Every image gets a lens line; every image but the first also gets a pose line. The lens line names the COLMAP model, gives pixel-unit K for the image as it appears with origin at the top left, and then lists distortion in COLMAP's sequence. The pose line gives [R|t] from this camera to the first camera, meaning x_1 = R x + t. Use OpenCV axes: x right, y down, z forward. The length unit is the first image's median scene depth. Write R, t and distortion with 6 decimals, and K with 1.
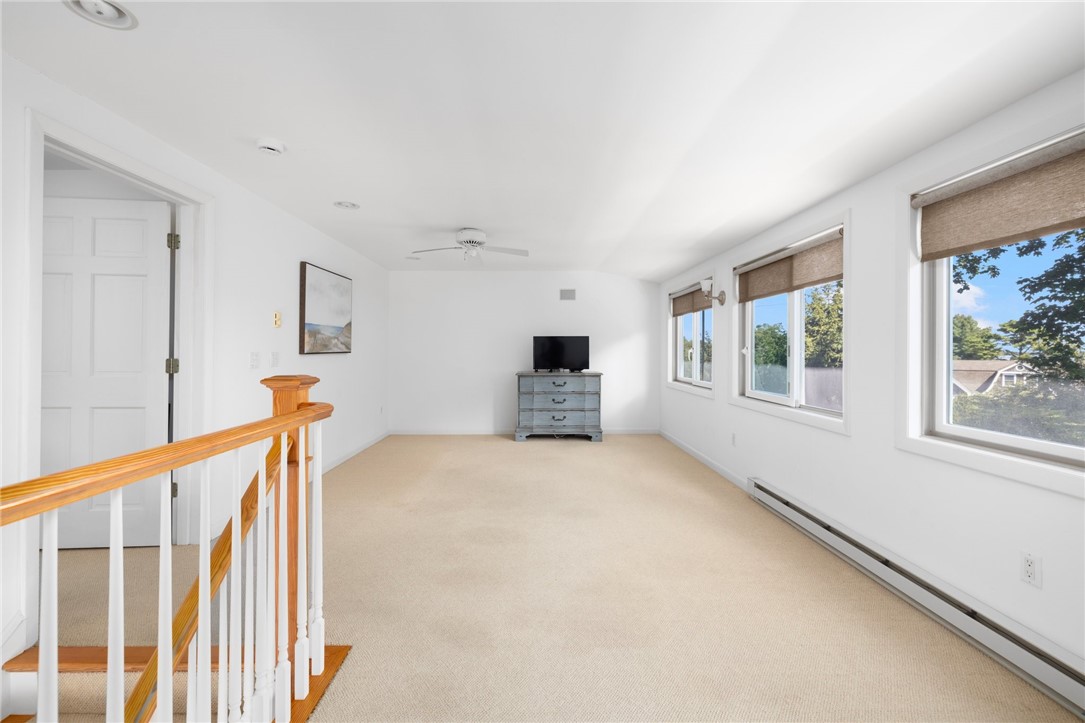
lens RADIAL K [[463.2, 0, 542.3], [0, 463.2, 352.7], [0, 0, 1]] dist [-0.000259, -0.000726]
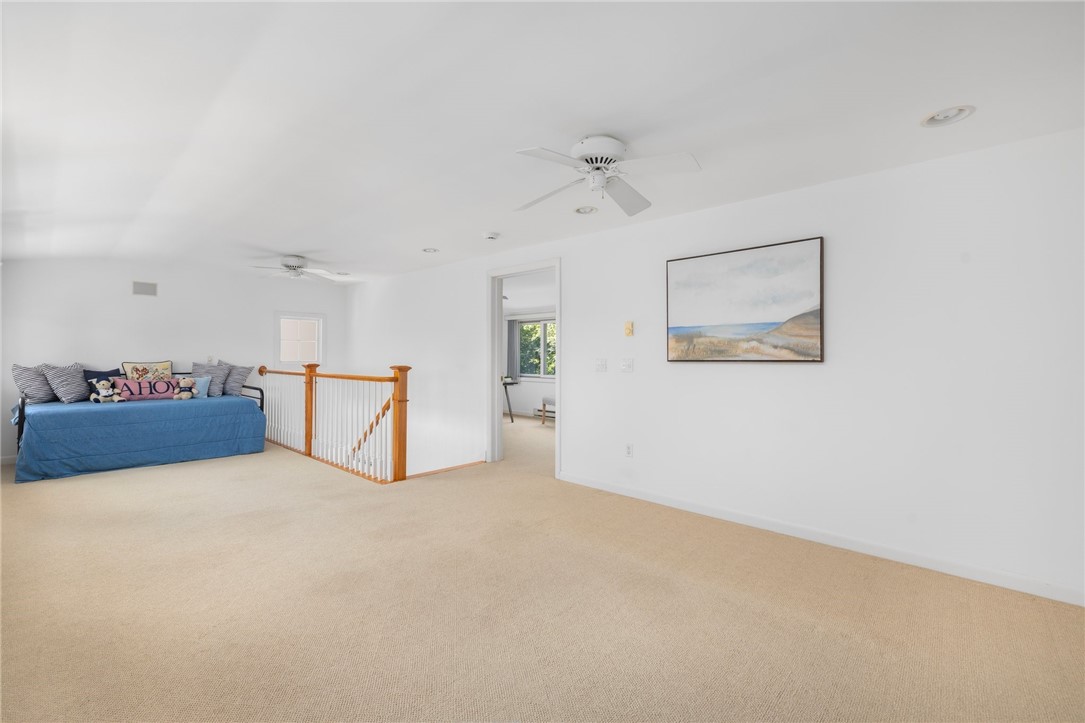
lens RADIAL K [[463.2, 0, 542.5], [0, 463.2, 357.7], [0, 0, 1]] dist [-0.000259, -0.000726]
pose [[-0.699841, -0.003309, -0.714291, 0.279993], [-0.008365, 0.999959, 0.003564, -0.005177], [0.714250, 0.008469, -0.699840, 1.318065]]
